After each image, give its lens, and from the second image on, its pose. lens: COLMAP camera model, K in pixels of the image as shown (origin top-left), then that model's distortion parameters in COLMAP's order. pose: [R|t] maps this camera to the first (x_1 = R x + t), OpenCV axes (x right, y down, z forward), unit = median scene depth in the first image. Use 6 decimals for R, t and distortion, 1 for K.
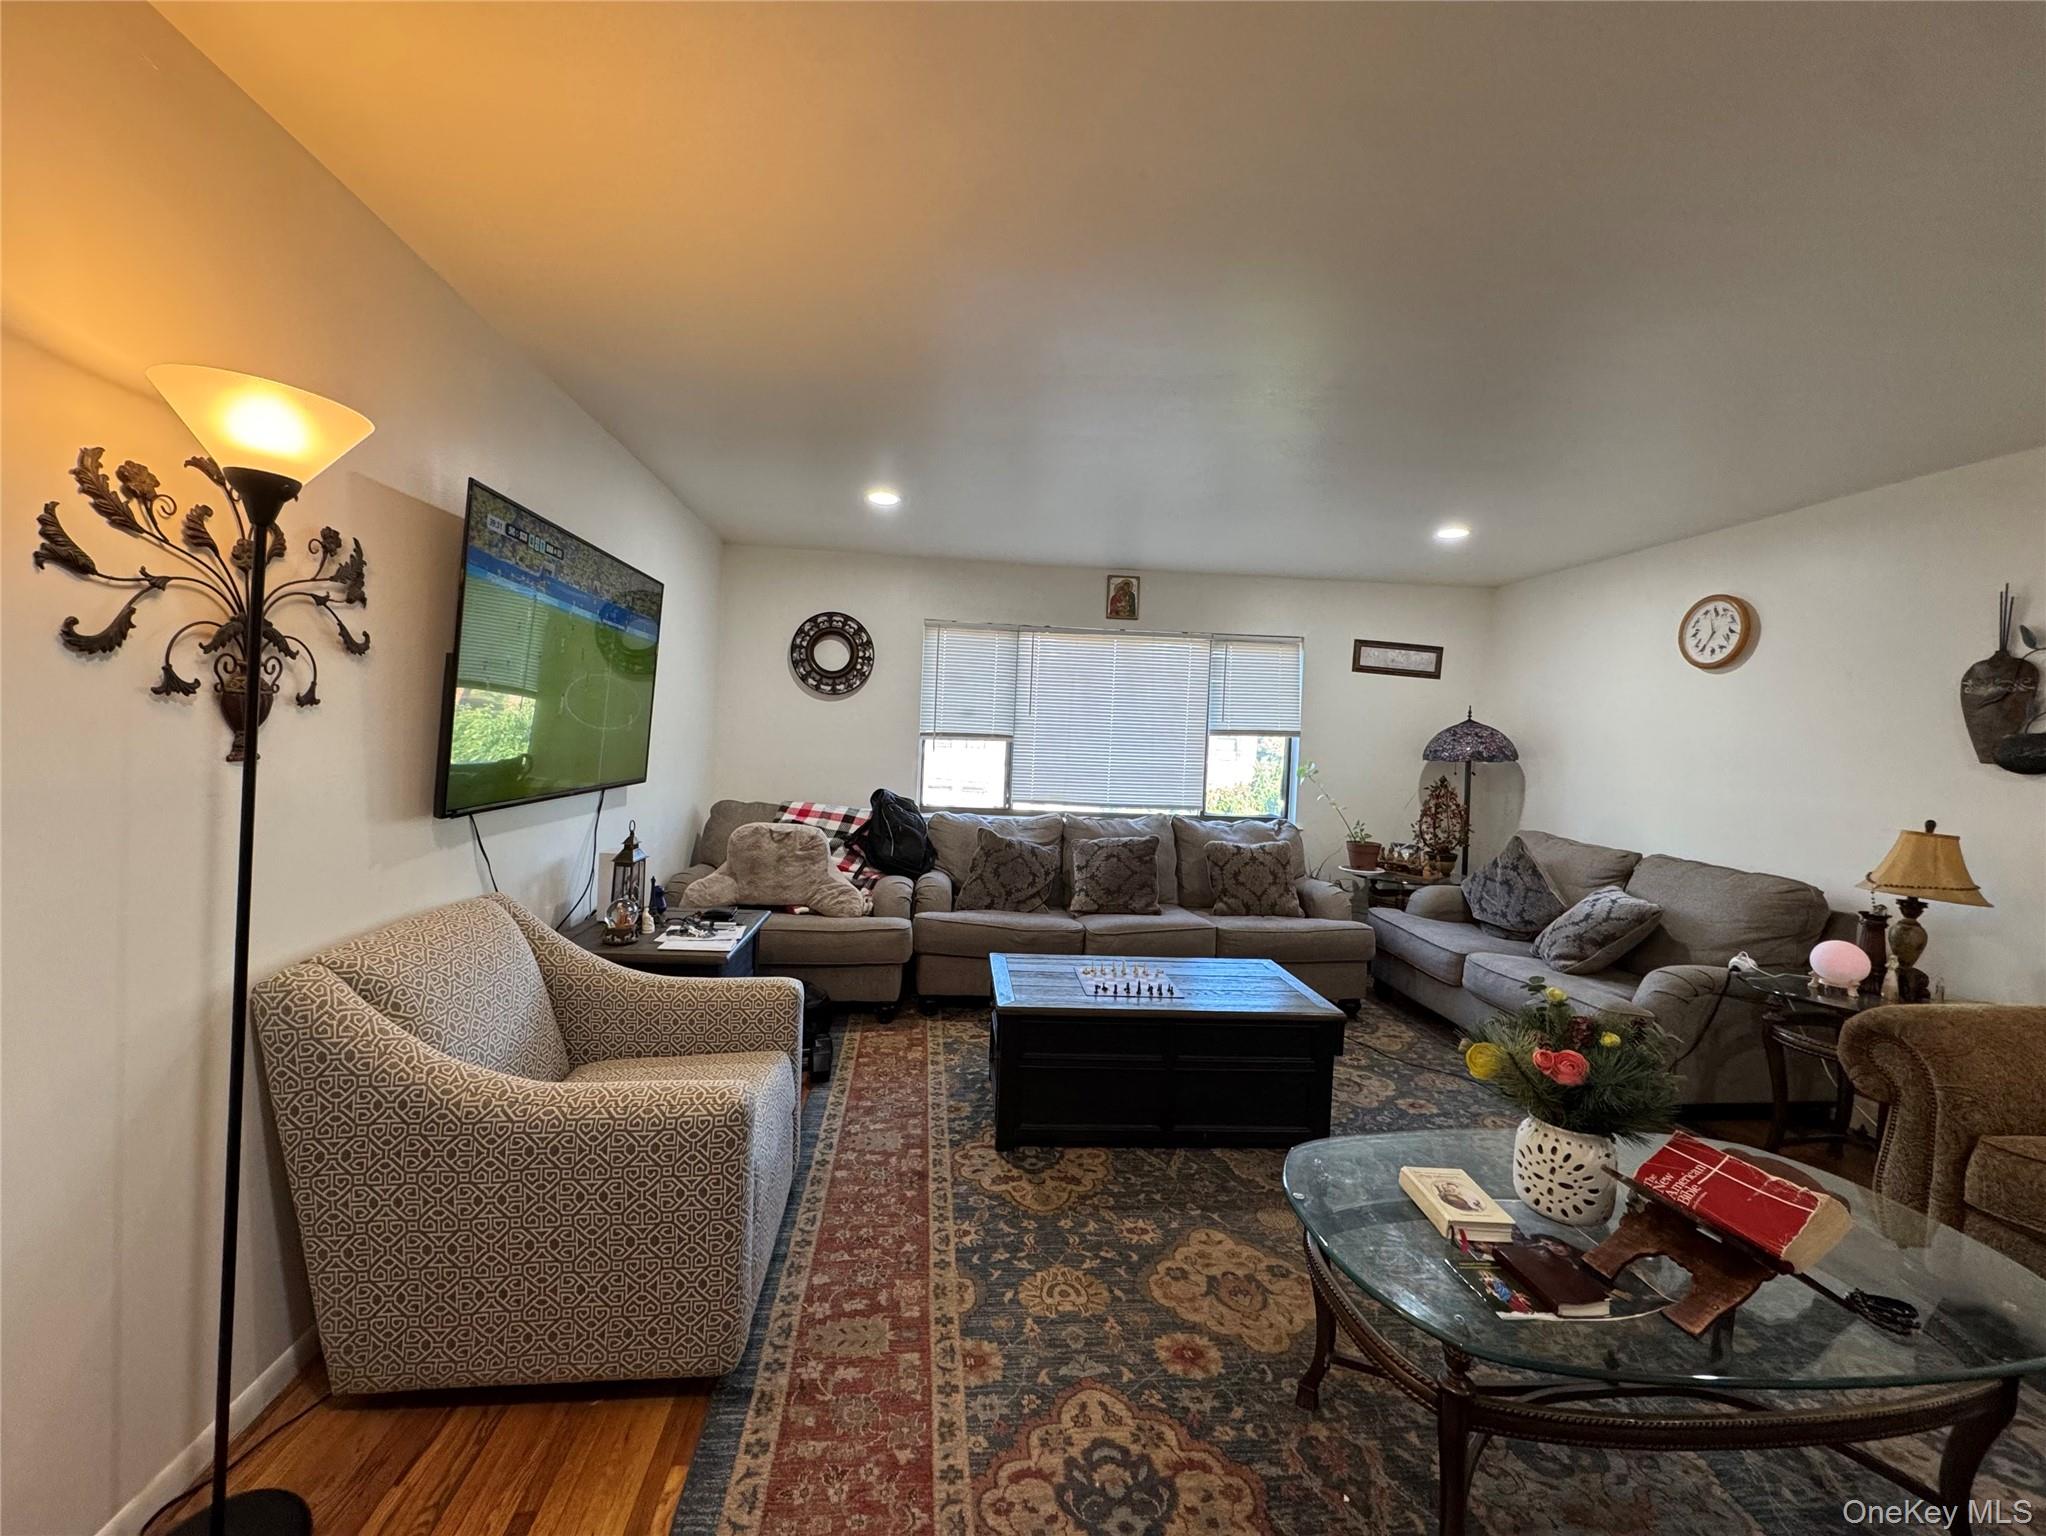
lens RADIAL K [[814.5, 0, 1022.1], [0, 814.5, 718.2], [0, 0, 1]] dist [-0.001505, 0.000012]
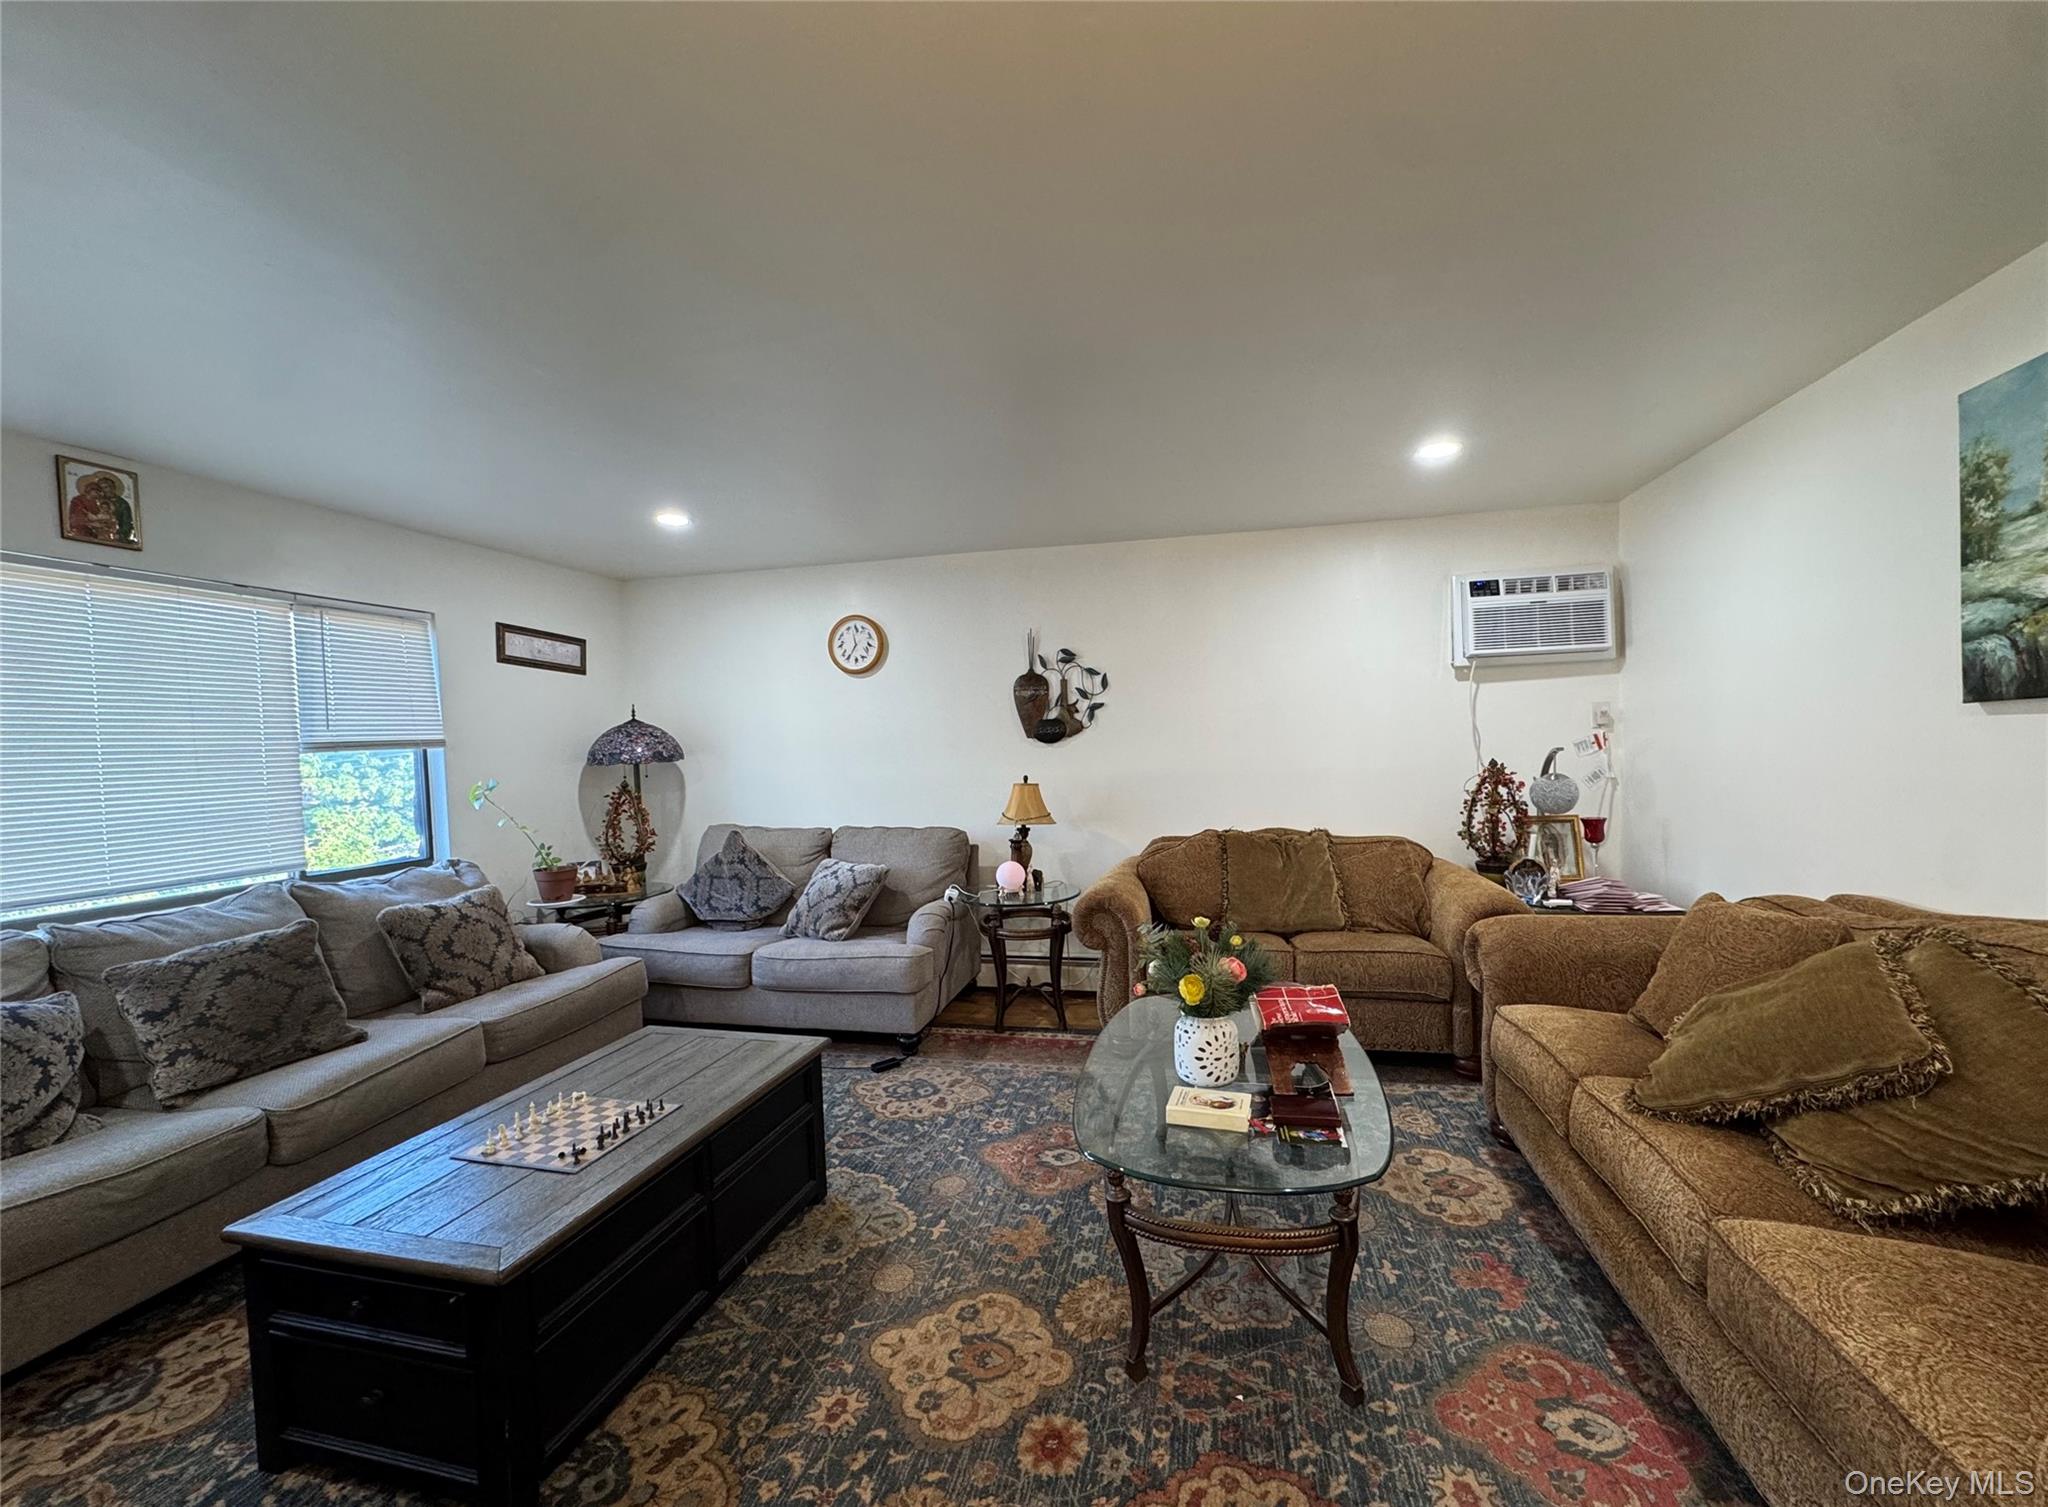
lens RADIAL K [[822.6, 0, 1024.0], [0, 822.6, 753.5], [0, 0, 1]] dist [-0.002199, -0.000202]
pose [[0.320157, -0.059332, 0.945505, -0.269450], [0.018564, 0.998238, 0.056355, -0.004960], [-0.947183, -0.000490, 0.320694, 0.336409]]
